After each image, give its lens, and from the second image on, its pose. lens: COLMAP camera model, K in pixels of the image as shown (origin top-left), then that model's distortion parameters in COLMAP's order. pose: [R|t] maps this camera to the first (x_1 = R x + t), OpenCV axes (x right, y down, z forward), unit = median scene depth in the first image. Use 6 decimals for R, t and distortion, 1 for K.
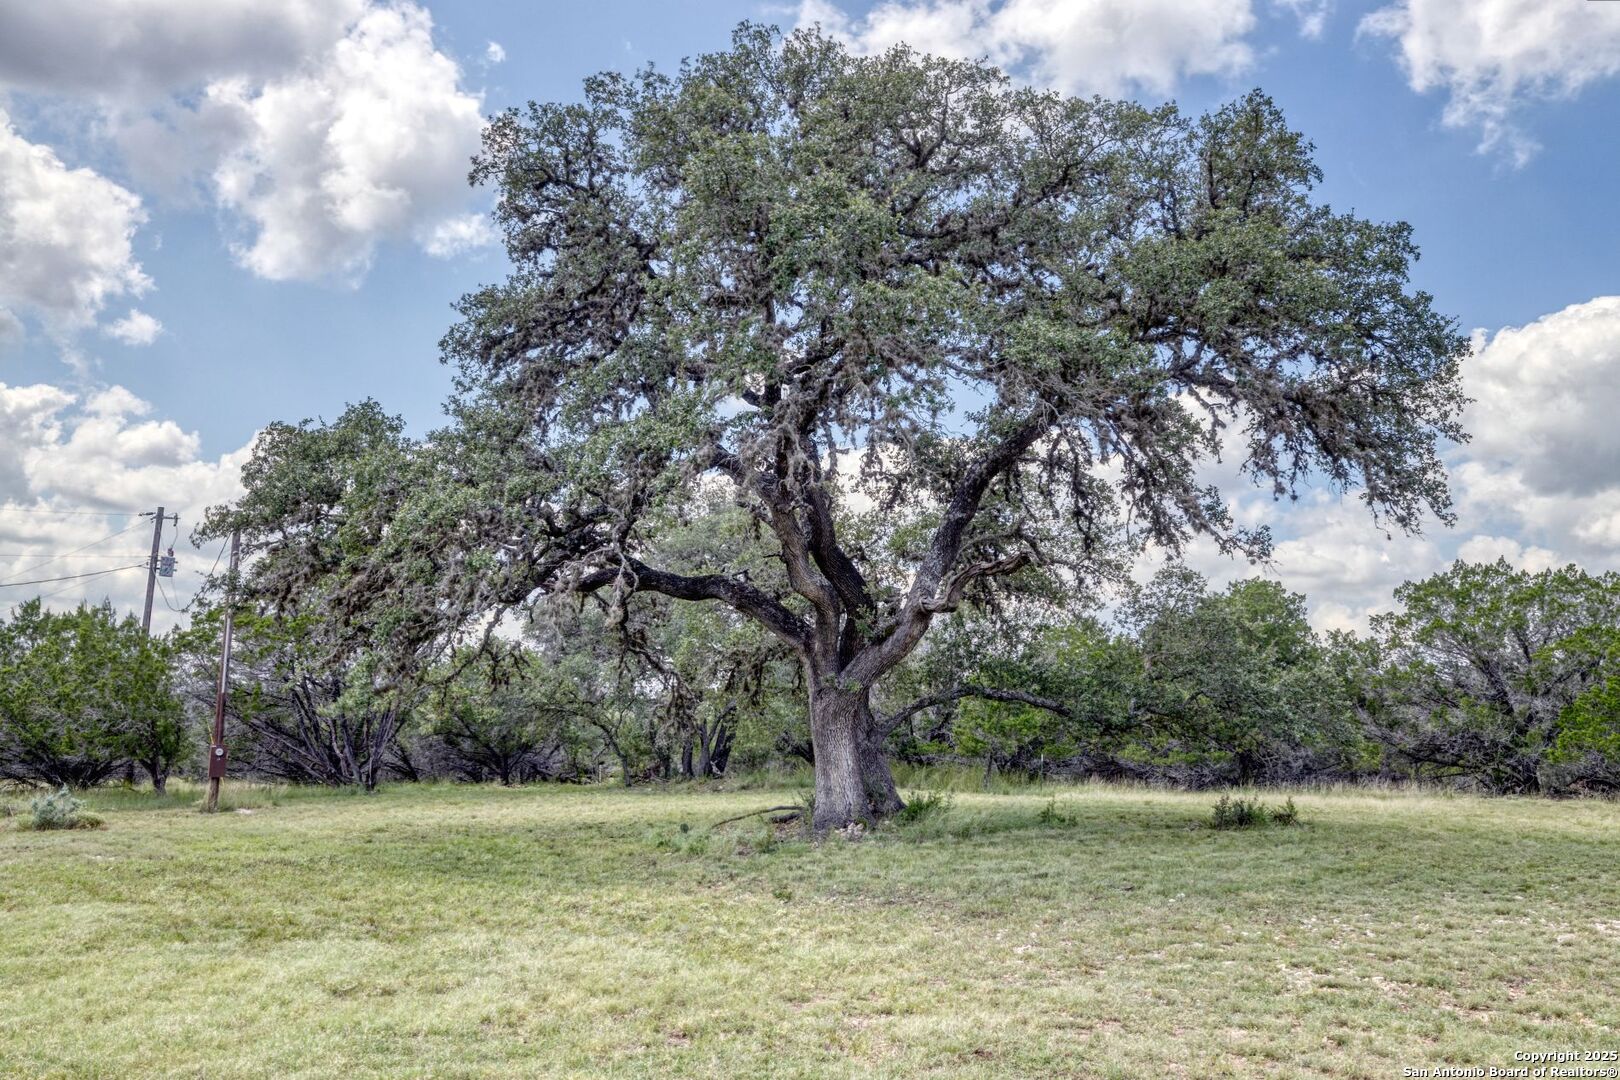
lens RADIAL K [[1304.5, 0, 810.0], [0, 1304.5, 540.0], [0, 0, 1]] dist [0.005880, 0.002265]
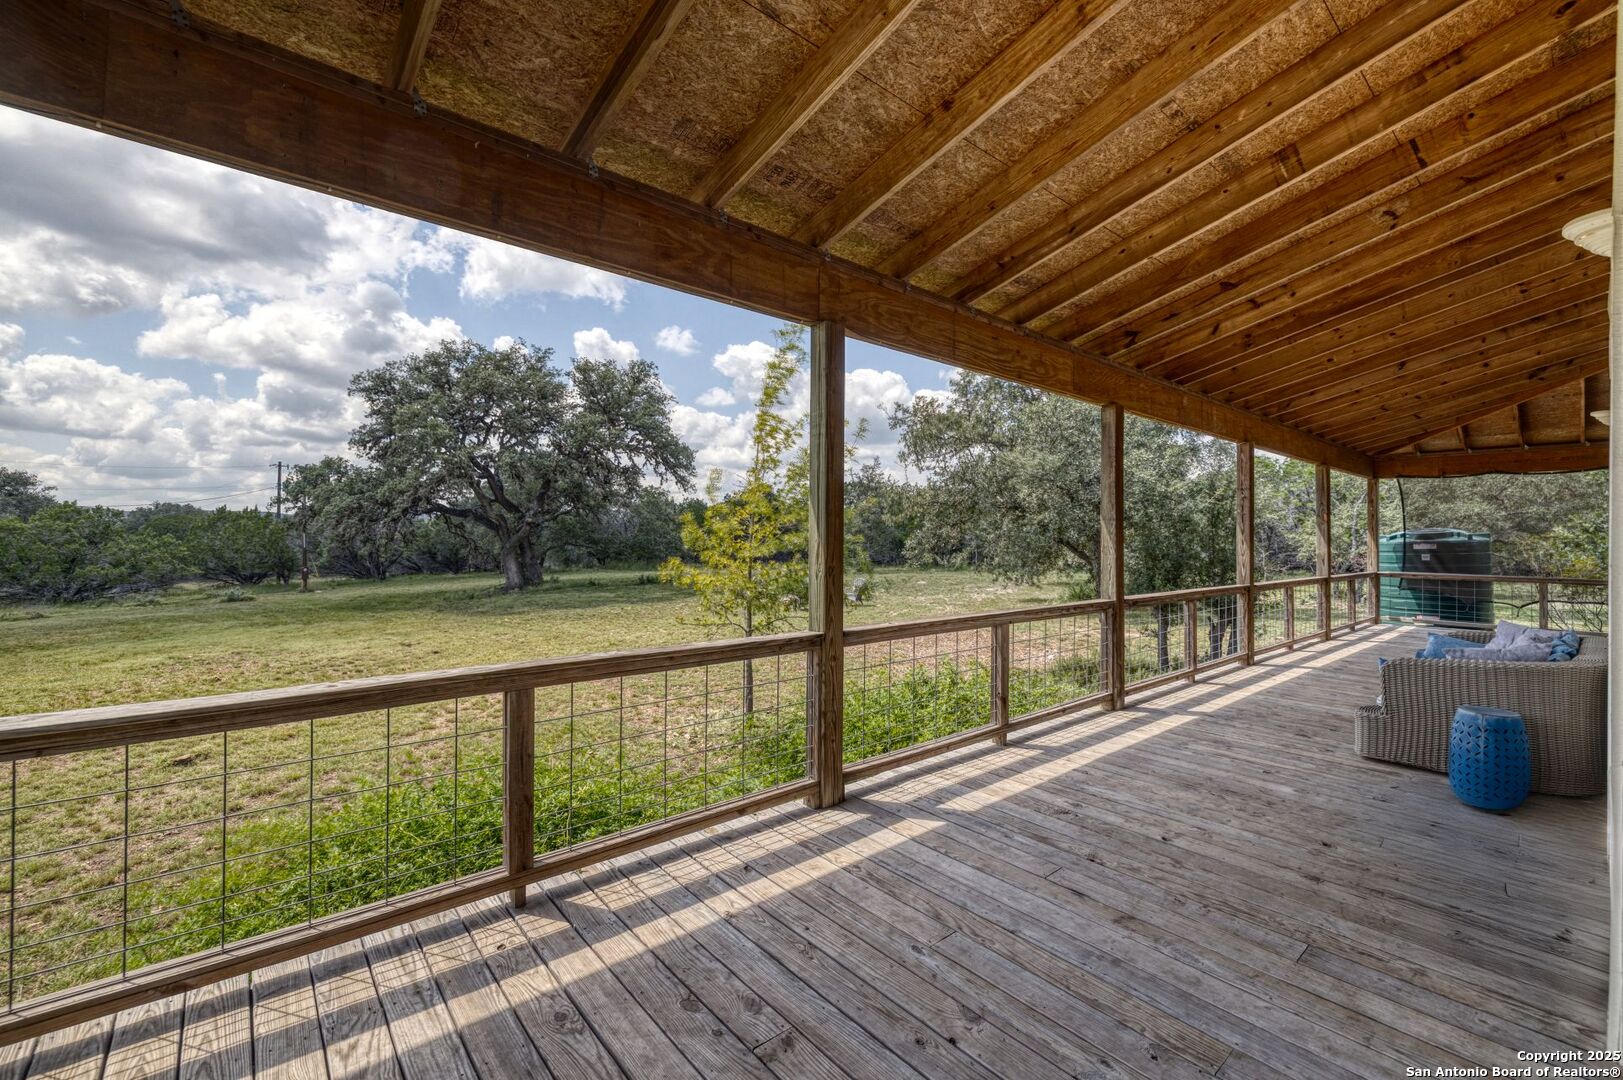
lens RADIAL K [[678.7, 0, 811.5], [0, 678.7, 540.0], [0, 0, 1]] dist [-0.000445, -0.000249]
pose [[0.986733, -0.031787, 0.159208, 0.441226], [0.005679, 0.986803, 0.161823, -0.146475], [-0.162251, -0.158772, 0.973892, -0.636443]]
